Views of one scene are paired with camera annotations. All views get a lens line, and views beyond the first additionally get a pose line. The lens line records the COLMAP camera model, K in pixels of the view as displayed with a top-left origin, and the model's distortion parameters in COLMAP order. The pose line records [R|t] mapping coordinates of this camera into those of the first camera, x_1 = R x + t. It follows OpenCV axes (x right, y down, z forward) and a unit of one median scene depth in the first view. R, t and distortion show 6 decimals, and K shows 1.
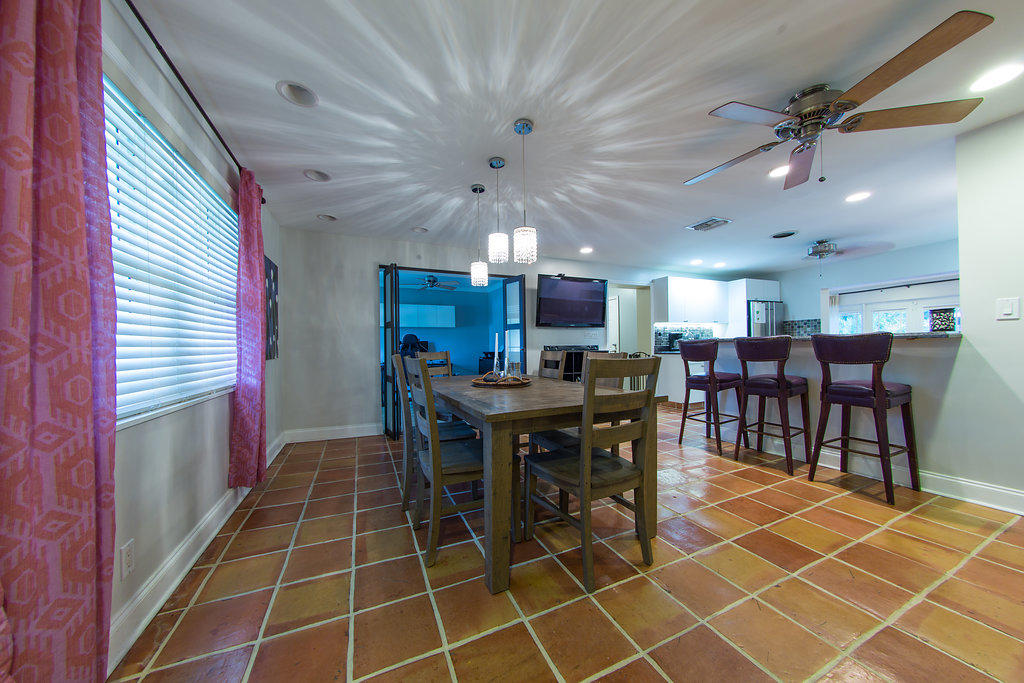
lens RADIAL K [[339.5, 0, 513.2], [0, 339.5, 347.7], [0, 0, 1]] dist [-0.001241, -0.000010]
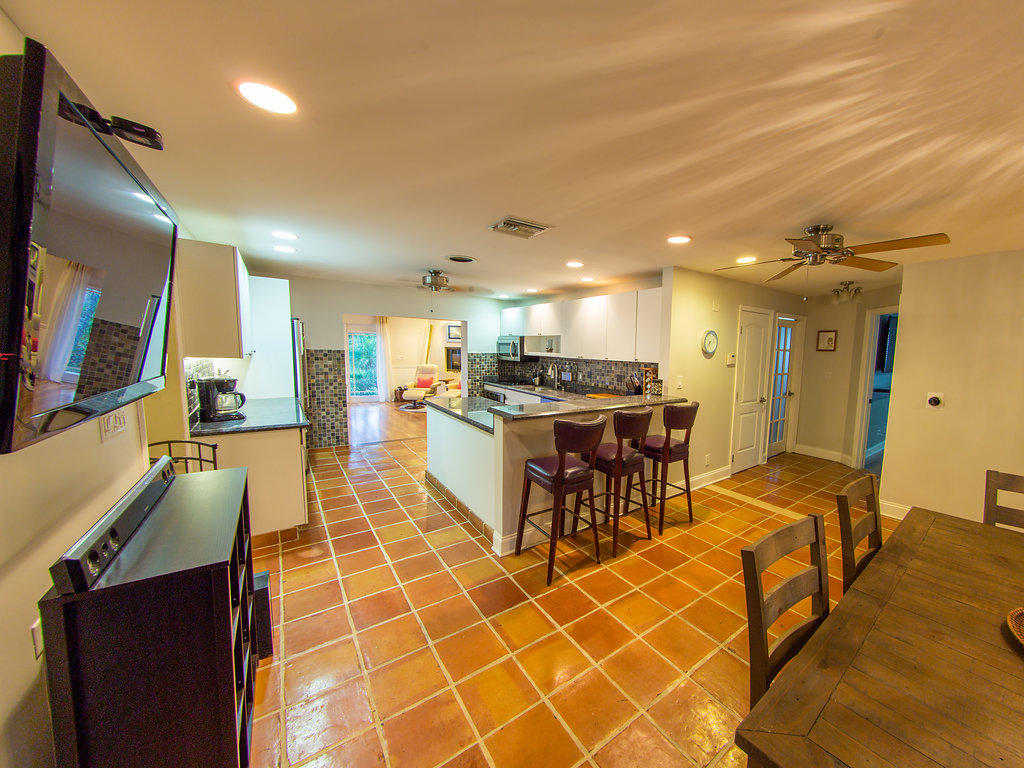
lens RADIAL K [[381.0, 0, 572.8], [0, 381.0, 385.0], [0, 0, 1]] dist [-0.010128, -0.000050]
pose [[-0.225383, -0.082535, 0.970768, -0.154897], [-0.020641, 0.996586, 0.079937, -0.142586], [-0.974052, -0.002022, -0.226317, 1.123712]]
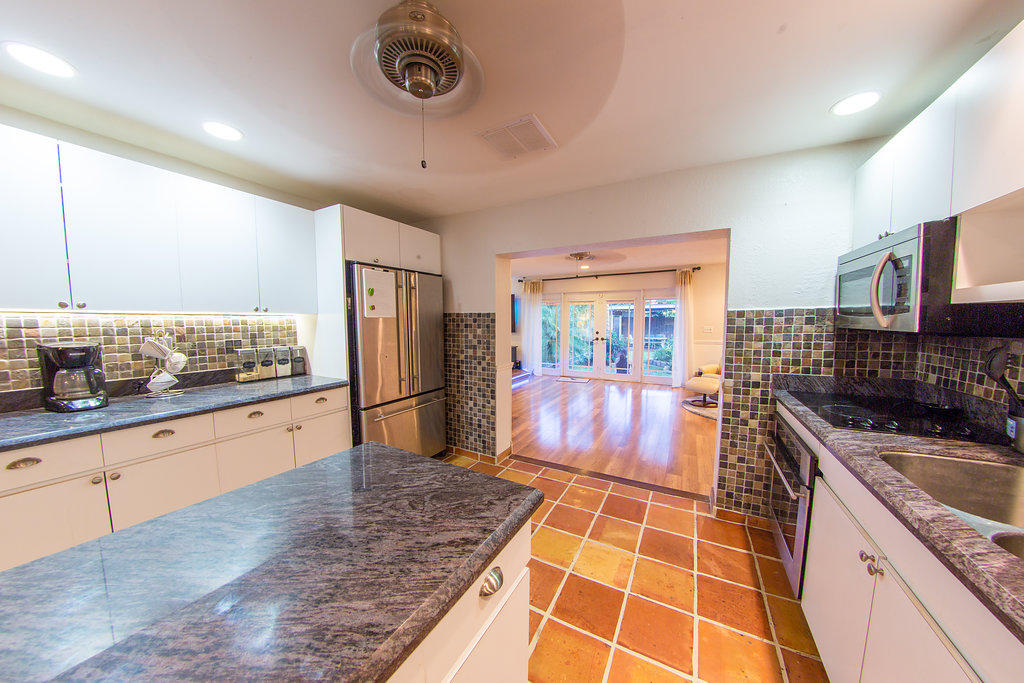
lens RADIAL K [[337.4, 0, 504.1], [0, 337.4, 350.8], [0, 0, 1]] dist [-0.000648, 0.000024]
pose [[0.789868, -0.045156, 0.611612, 0.990942], [-0.006246, 0.996642, 0.081649, -0.115079], [-0.613245, -0.068312, 0.786934, 0.961234]]
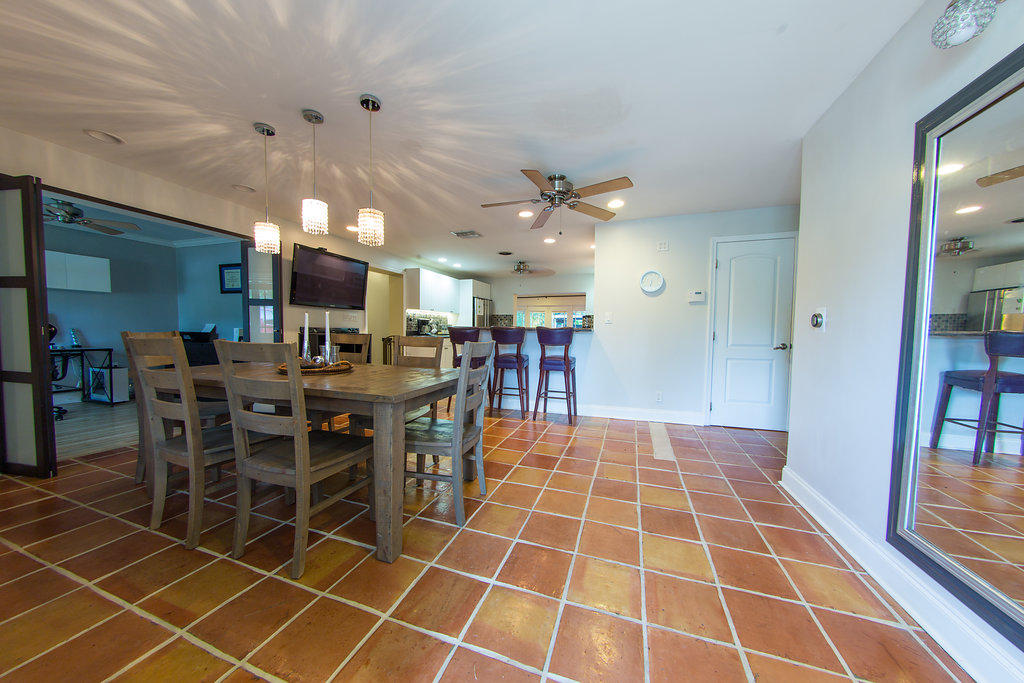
lens RADIAL K [[339.5, 0, 513.2], [0, 339.5, 347.7], [0, 0, 1]] dist [-0.001241, -0.000010]
pose [[0.688291, -0.010262, 0.725362, -0.227058], [-0.025706, 0.998927, 0.038524, -0.001350], [-0.724979, -0.045162, 0.687289, 0.006249]]
